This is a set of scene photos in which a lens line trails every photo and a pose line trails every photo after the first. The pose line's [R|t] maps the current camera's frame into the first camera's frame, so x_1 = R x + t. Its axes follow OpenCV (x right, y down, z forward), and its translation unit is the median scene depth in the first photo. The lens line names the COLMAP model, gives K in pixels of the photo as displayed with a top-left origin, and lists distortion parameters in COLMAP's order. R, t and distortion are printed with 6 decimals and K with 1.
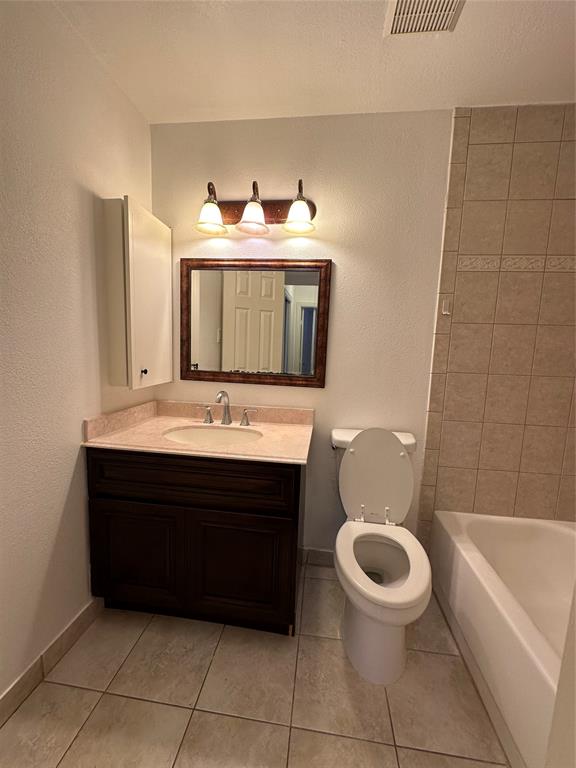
lens RADIAL K [[306.9, 0, 286.9], [0, 306.9, 386.1], [0, 0, 1]] dist [-0.006415, 0.001617]
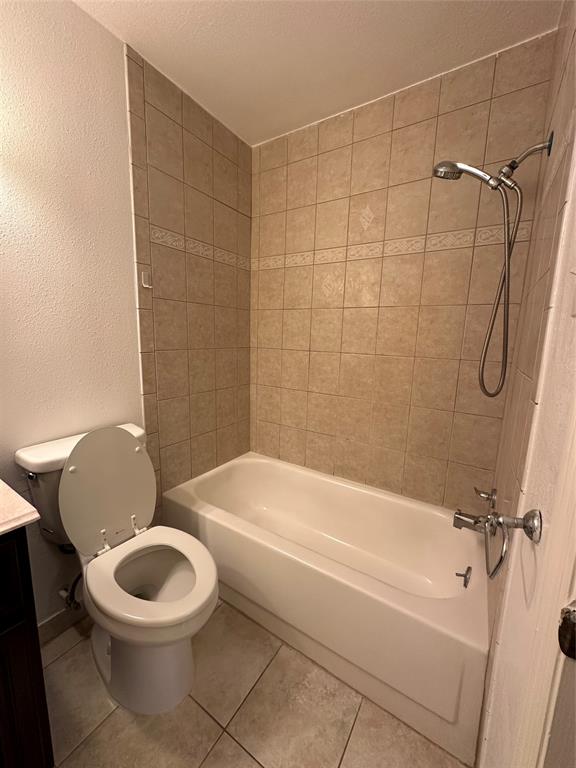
lens RADIAL K [[306.9, 0, 282.0], [0, 306.9, 385.1], [0, 0, 1]] dist [-0.006415, 0.001617]
pose [[0.440448, -0.165622, 0.882369, -0.167681], [0.099838, 0.985776, 0.135196, -0.029598], [-0.892210, 0.028547, 0.450718, 0.233812]]
